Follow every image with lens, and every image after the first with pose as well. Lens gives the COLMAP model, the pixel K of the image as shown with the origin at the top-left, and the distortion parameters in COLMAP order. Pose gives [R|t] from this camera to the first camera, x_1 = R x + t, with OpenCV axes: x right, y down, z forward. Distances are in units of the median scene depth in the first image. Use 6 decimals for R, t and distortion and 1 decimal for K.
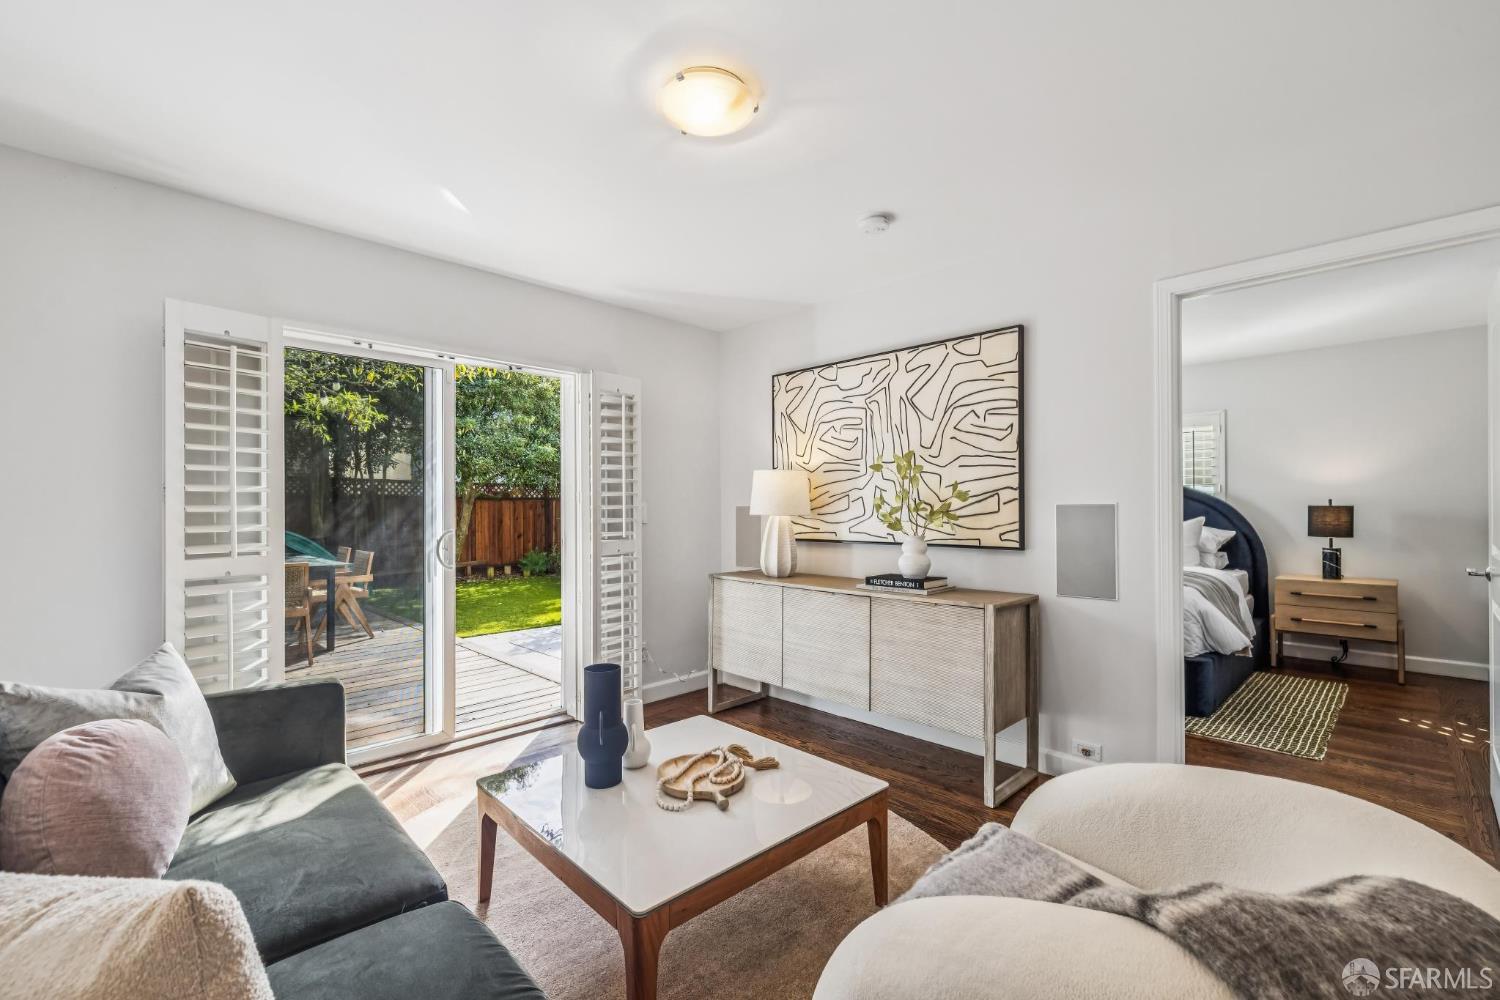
lens RADIAL K [[642.0, 0, 744.0], [0, 642.0, 509.5], [0, 0, 1]] dist [0.001096, 0.000020]
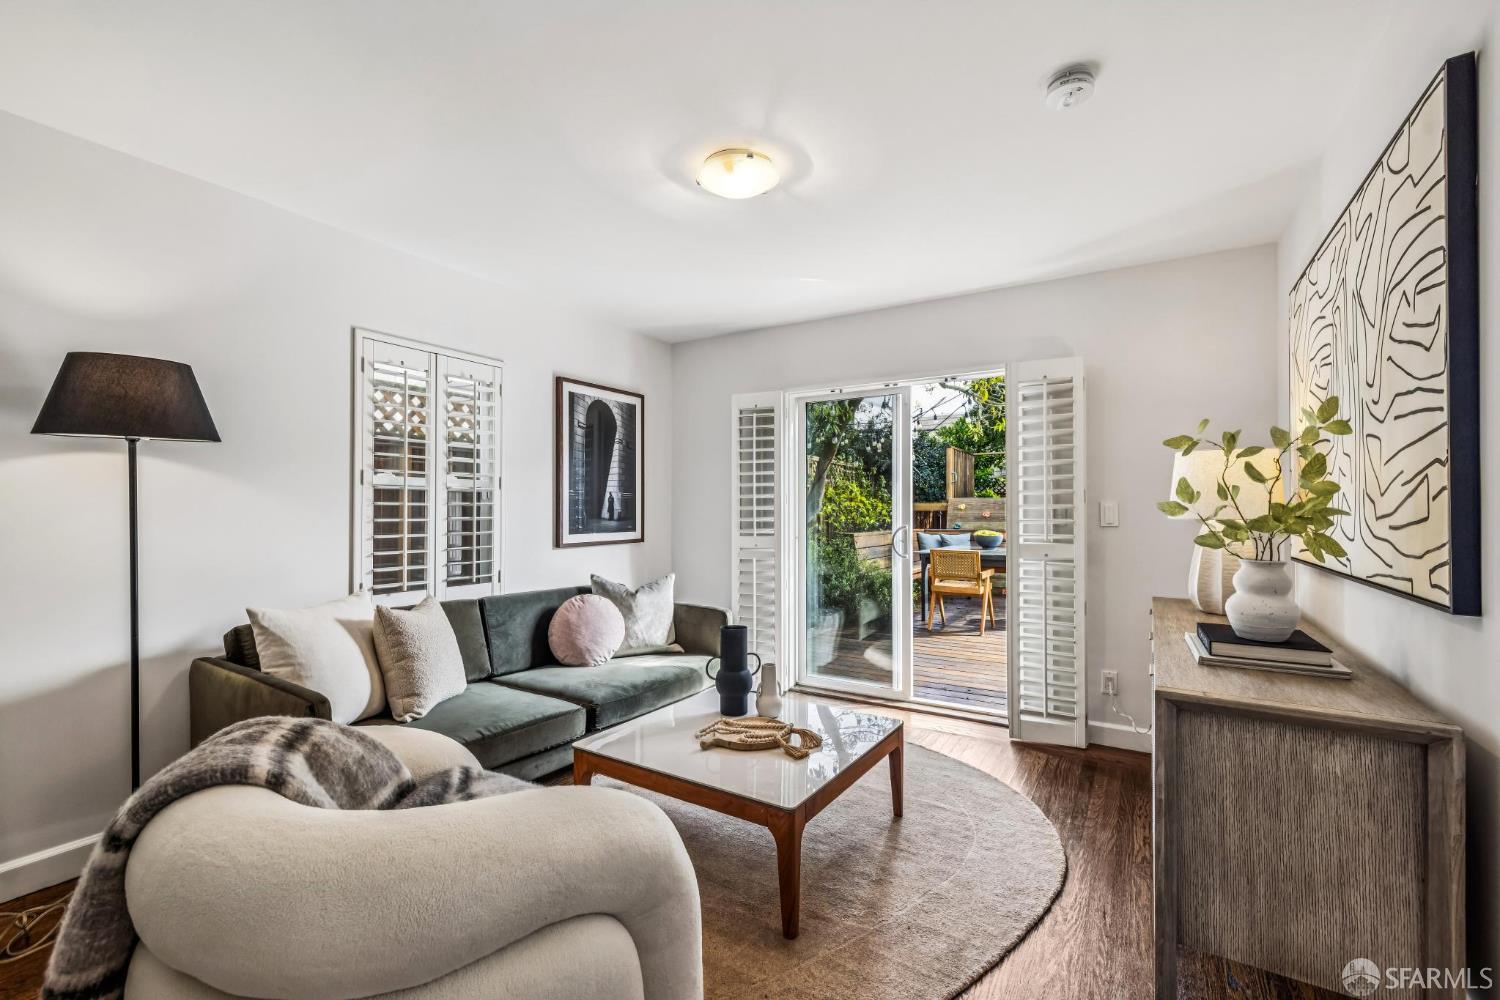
lens RADIAL K [[642.0, 0, 746.2], [0, 642.0, 500.1], [0, 0, 1]] dist [0.001096, 0.000020]
pose [[0.244250, -0.010393, -0.969657, 0.839341], [0.001905, 0.999946, -0.010238, -0.005069], [0.969710, 0.000654, 0.244257, 0.543388]]
